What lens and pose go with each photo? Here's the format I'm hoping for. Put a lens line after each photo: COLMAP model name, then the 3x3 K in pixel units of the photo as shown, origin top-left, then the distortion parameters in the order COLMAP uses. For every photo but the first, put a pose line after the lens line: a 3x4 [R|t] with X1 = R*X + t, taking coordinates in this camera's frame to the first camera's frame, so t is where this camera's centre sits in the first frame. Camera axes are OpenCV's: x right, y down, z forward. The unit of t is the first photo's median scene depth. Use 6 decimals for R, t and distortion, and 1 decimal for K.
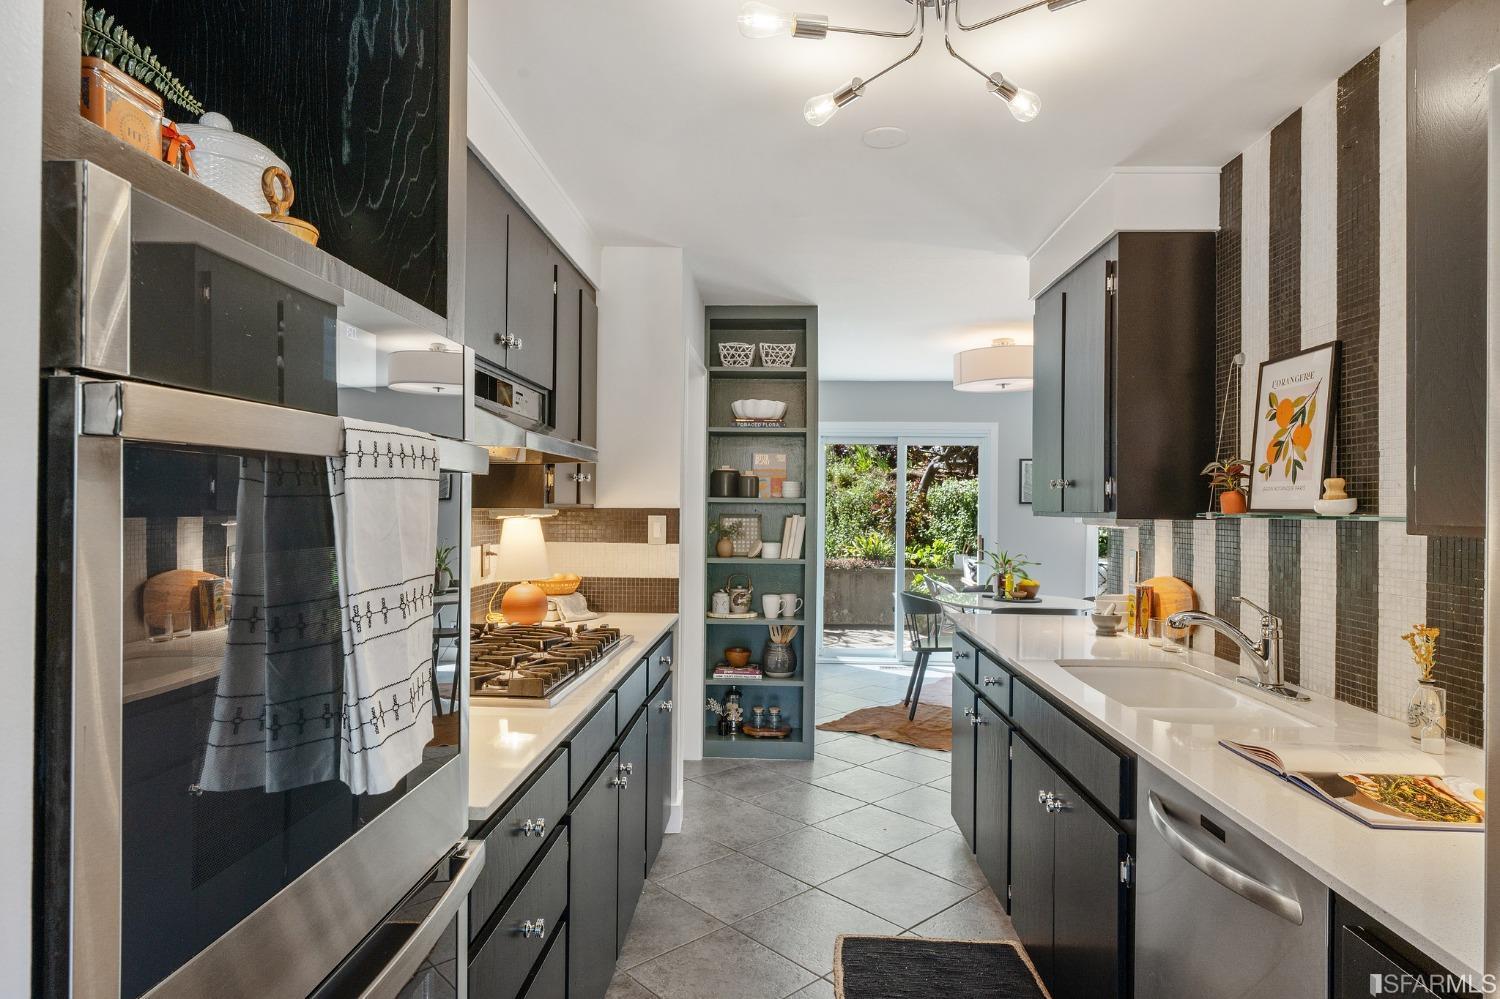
lens RADIAL K [[845.8, 0, 746.3], [0, 845.8, 501.8], [0, 0, 1]] dist [-0.001903, -0.000140]
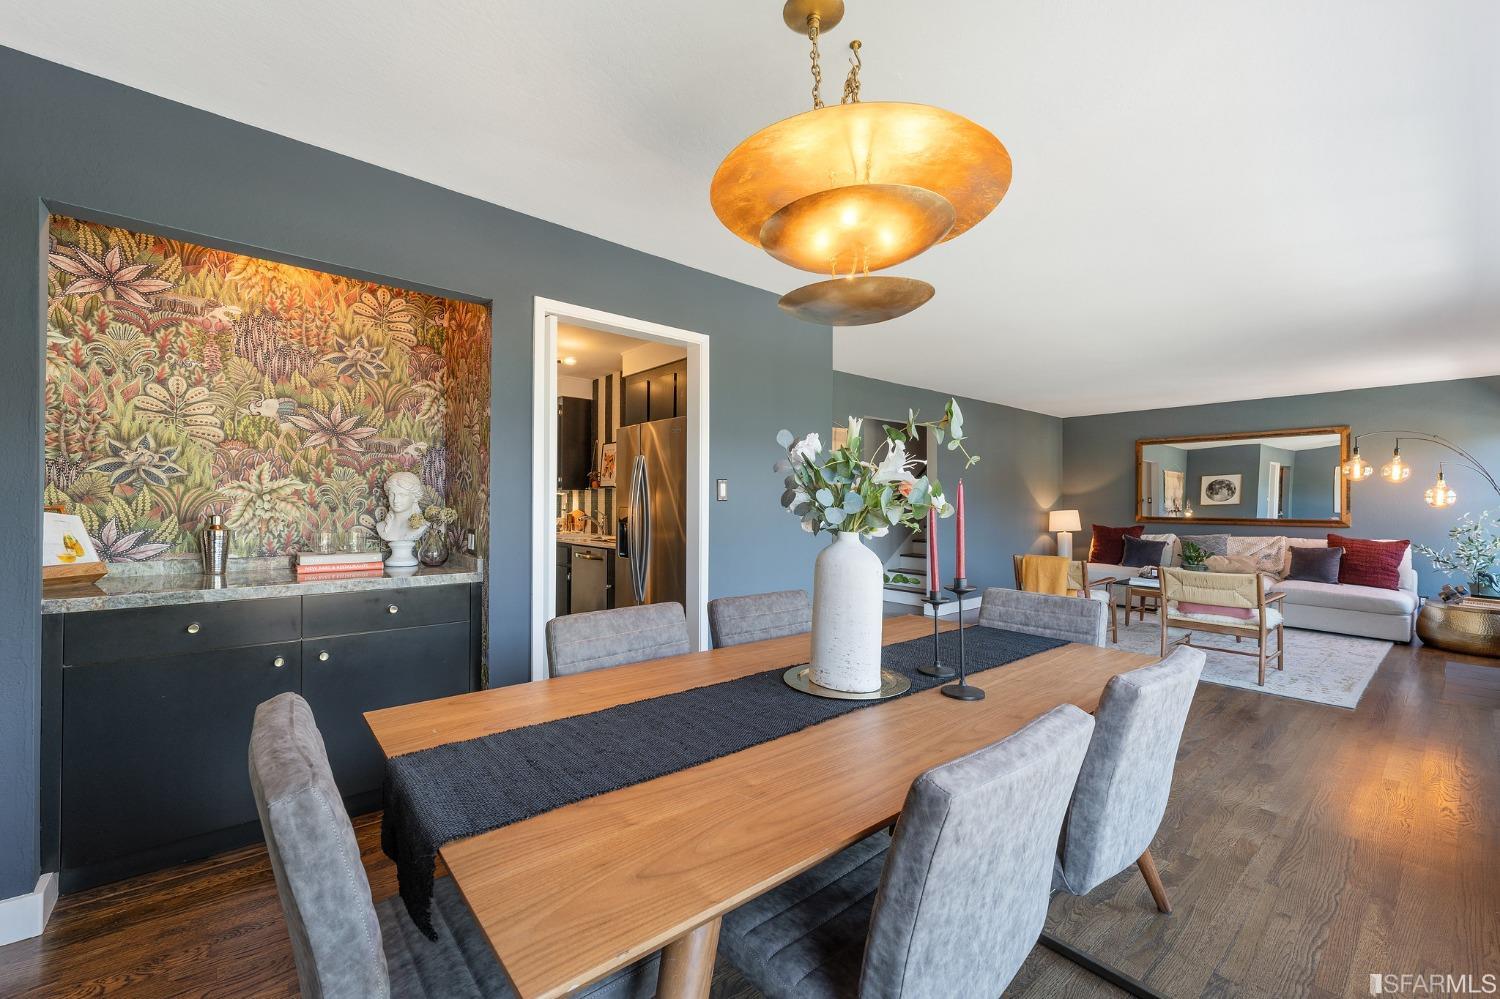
lens RADIAL K [[605.9, 0, 743.3], [0, 605.9, 499.8], [0, 0, 1]] dist [0.013603, 0.000062]
pose [[0.735237, -0.001299, 0.677809, -0.673490], [-0.000024, 0.999998, 0.001943, 0.061272], [-0.677810, -0.001445, 0.735235, -1.255793]]
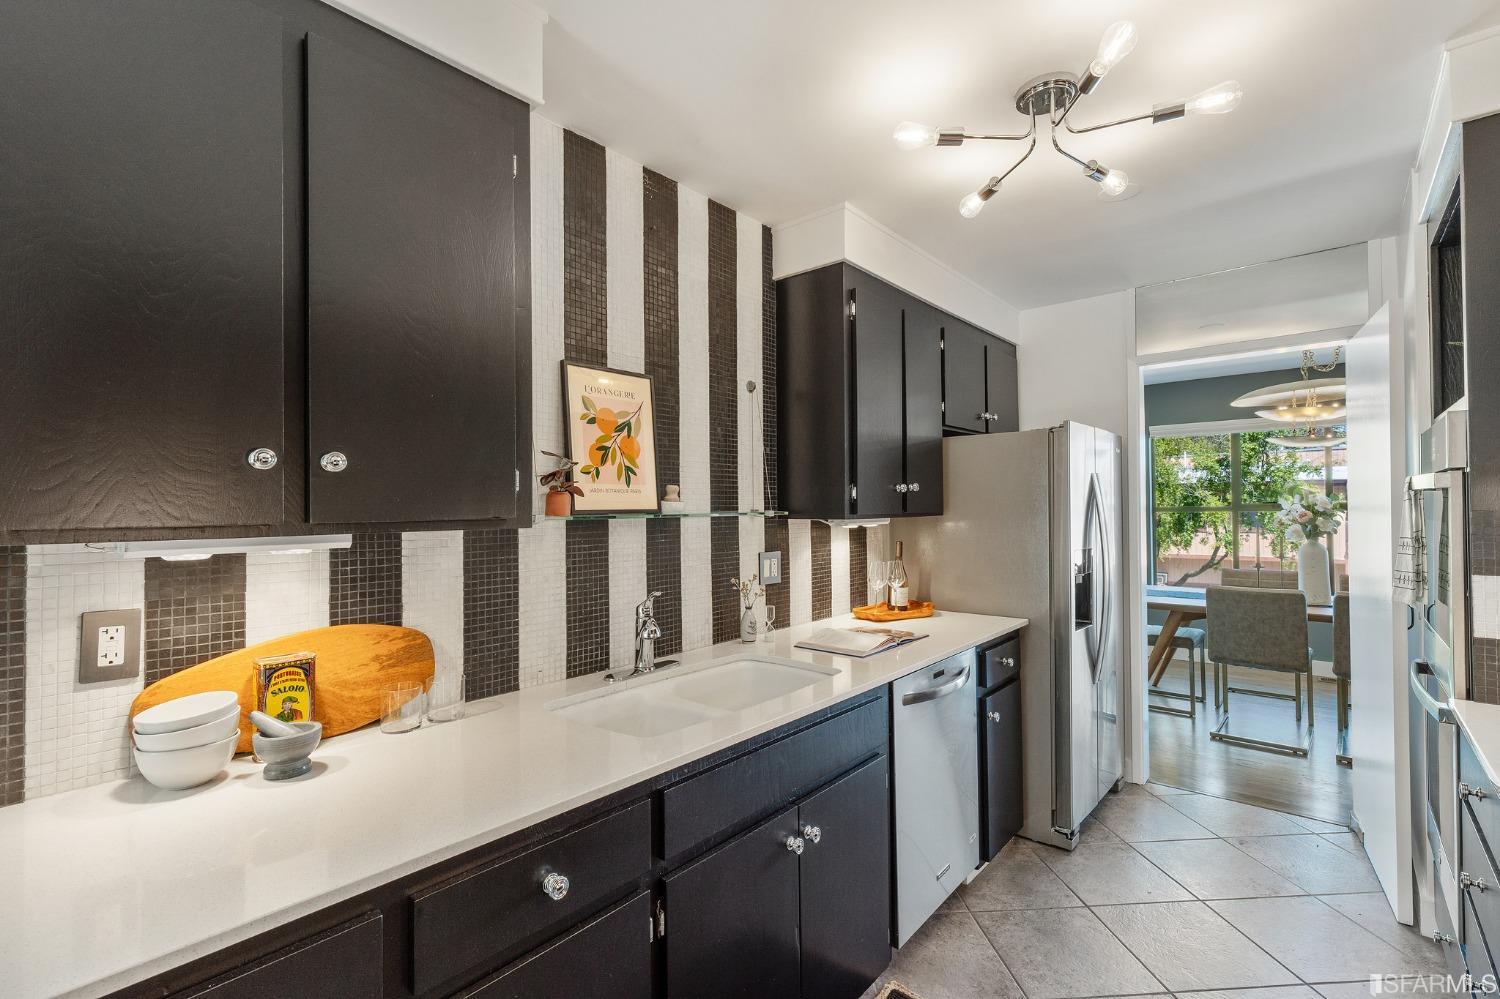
lens RADIAL K [[682.8, 0, 748.0], [0, 682.8, 496.8], [0, 0, 1]] dist [0.000196, 0.000023]
pose [[-0.781871, 0.003818, 0.623428, -0.048303], [-0.003694, 0.999935, -0.010757, 0.001080], [-0.623429, -0.010713, -0.781806, 1.553348]]
